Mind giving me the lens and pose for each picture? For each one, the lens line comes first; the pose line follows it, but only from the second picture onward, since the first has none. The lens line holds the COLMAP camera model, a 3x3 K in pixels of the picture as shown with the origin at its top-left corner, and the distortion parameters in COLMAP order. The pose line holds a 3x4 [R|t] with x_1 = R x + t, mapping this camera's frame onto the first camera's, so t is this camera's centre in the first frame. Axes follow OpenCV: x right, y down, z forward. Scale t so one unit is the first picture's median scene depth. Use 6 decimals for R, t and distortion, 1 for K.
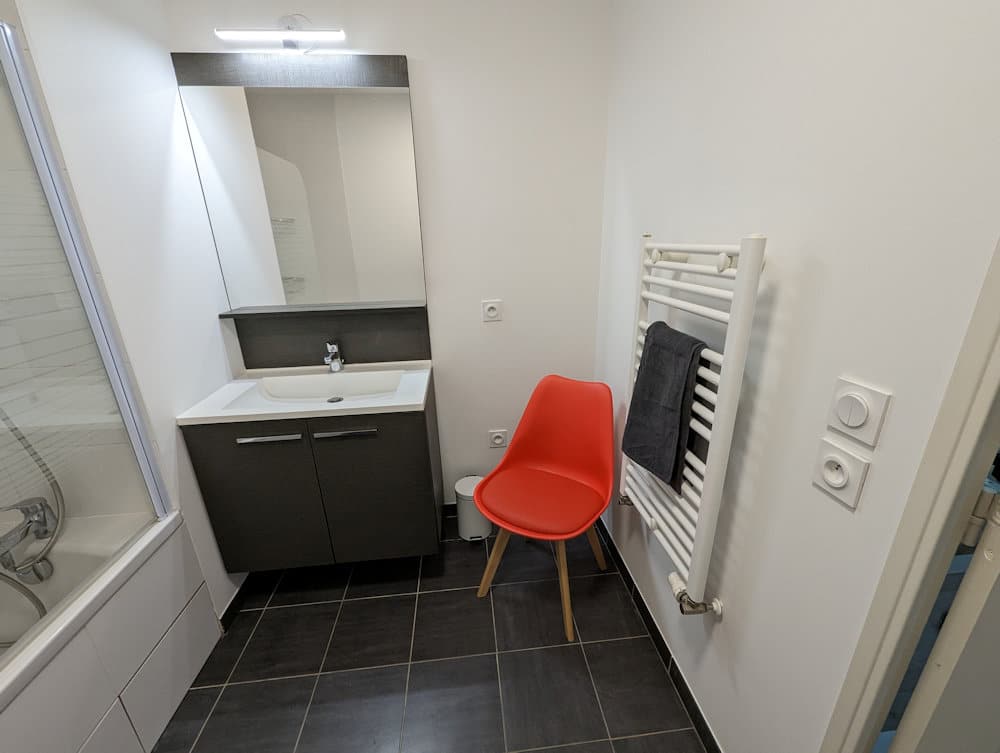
lens RADIAL K [[415.8, 0, 501.7], [0, 415.8, 382.1], [0, 0, 1]] dist [-0.000713, 0.000030]
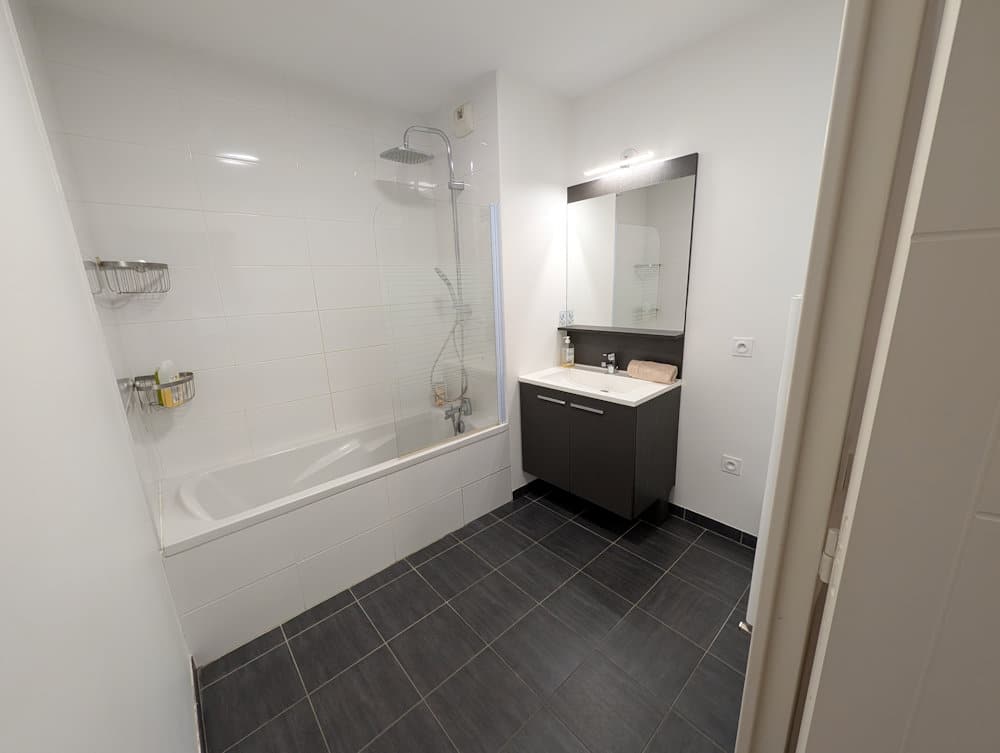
lens RADIAL K [[382.6, 0, 500.0], [0, 382.6, 376.5], [0, 0, 1]] dist [0.000103, 0.000008]
pose [[0.582105, 0.191843, -0.790158, 0.485317], [-0.240732, 0.968864, 0.057885, 0.001353], [0.776661, 0.156521, 0.610163, -0.132948]]
